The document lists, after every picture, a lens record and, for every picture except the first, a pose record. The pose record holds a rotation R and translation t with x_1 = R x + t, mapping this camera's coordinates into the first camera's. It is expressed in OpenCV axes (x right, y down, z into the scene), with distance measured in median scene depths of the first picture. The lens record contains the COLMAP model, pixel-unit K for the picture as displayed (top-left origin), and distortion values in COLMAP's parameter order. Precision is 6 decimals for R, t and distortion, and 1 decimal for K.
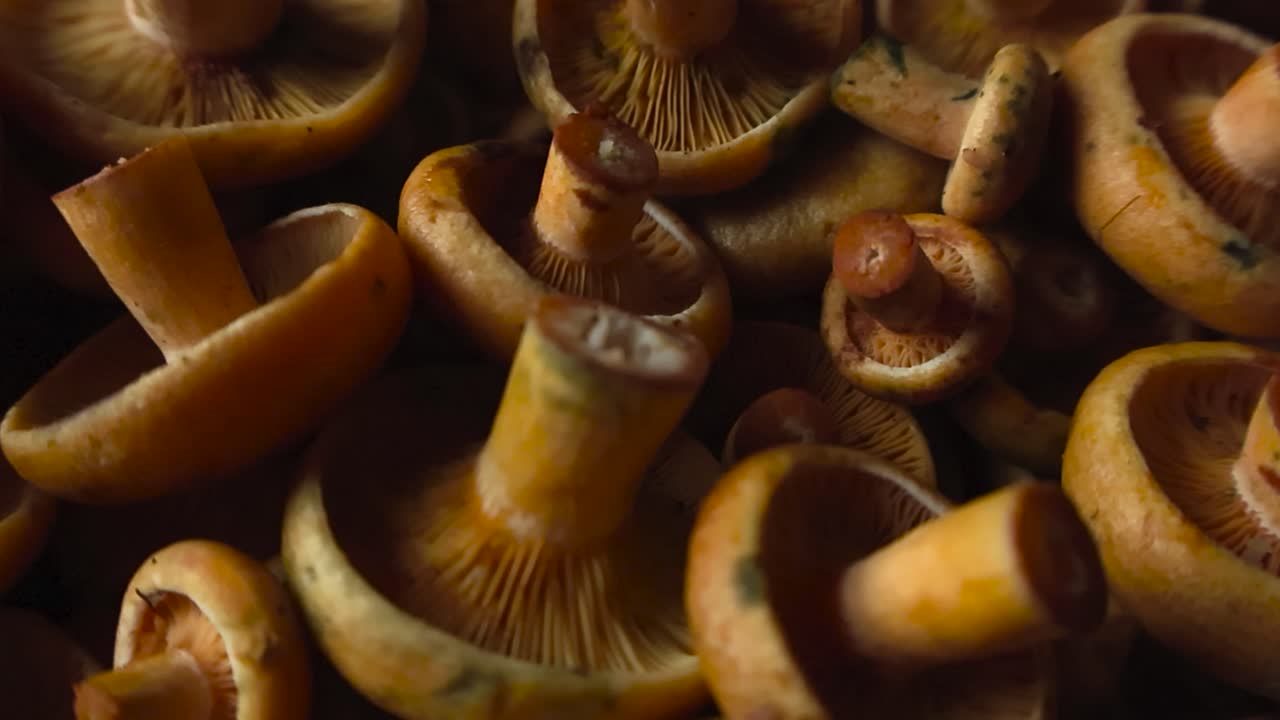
lens RADIAL K [[1329.3, 0, 640.0], [0, 1329.3, 360.0], [0, 0, 1]] dist [-0.010341, 0.103111]
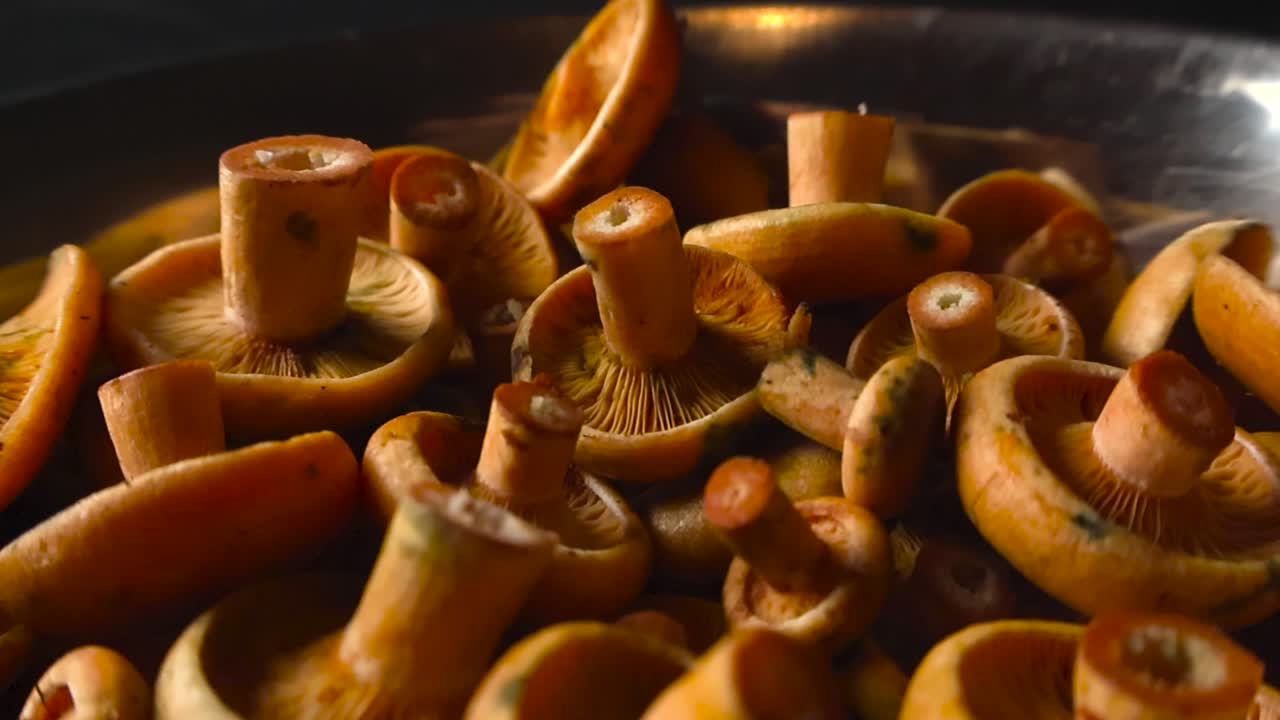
lens RADIAL K [[1329.3, 0, 640.0], [0, 1329.3, 360.0], [0, 0, 1]] dist [-0.010341, 0.103111]
pose [[0.972113, 0.055865, -0.227761, 0.315196], [-0.148702, 0.897838, -0.414456, 0.269897], [0.181339, 0.436767, 0.881108, -0.040058]]
